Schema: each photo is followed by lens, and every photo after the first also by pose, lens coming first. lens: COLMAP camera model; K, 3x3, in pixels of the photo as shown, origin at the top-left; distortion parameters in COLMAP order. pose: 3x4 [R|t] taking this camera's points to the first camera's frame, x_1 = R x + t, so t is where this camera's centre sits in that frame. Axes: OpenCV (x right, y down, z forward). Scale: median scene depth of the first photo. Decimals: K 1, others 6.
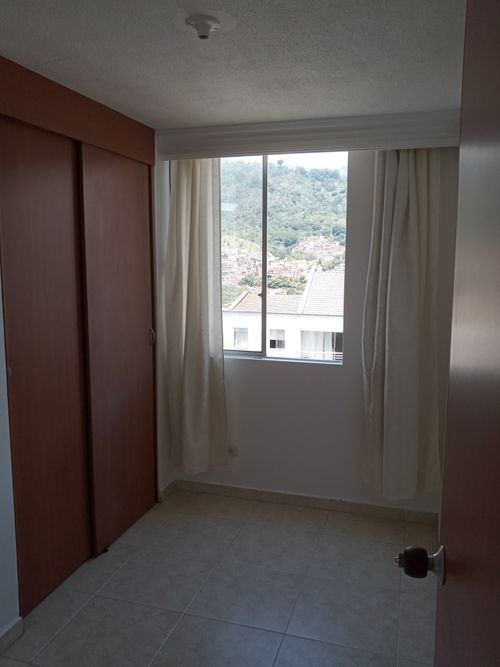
lens RADIAL K [[556.7, 0, 252.8], [0, 556.7, 329.8], [0, 0, 1]] dist [-0.019349, -0.024522]
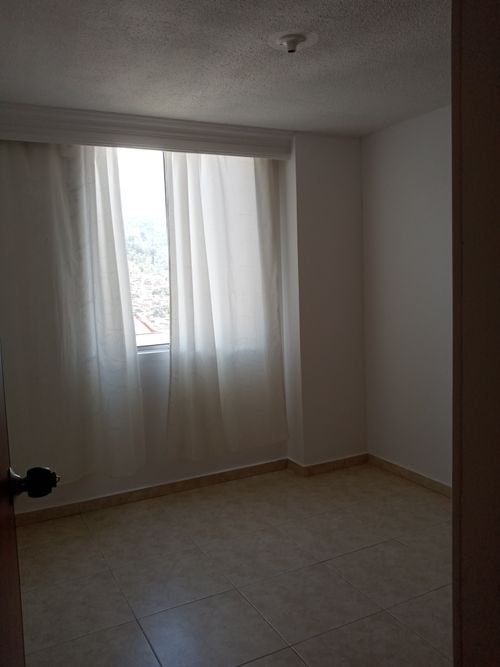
lens RADIAL K [[556.7, 0, 249.0], [0, 556.7, 333.7], [0, 0, 1]] dist [-0.019349, -0.024522]
pose [[0.699097, -0.117402, 0.705322, -0.624864], [0.110352, 0.992325, 0.055796, -0.019381], [-0.706460, 0.038827, 0.706687, 0.180243]]
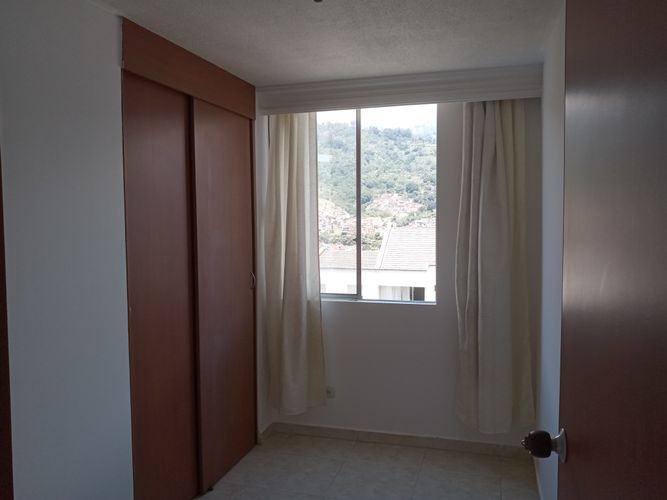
lens RADIAL K [[556.7, 0, 328.8], [0, 556.7, 252.5], [0, 0, 1]] dist [-0.019349, -0.024522]
pose [[0.999895, -0.014121, 0.003355, -0.044332], [0.014308, 0.997816, -0.064485, 0.030451], [-0.002438, 0.064527, 0.997913, -0.050560]]
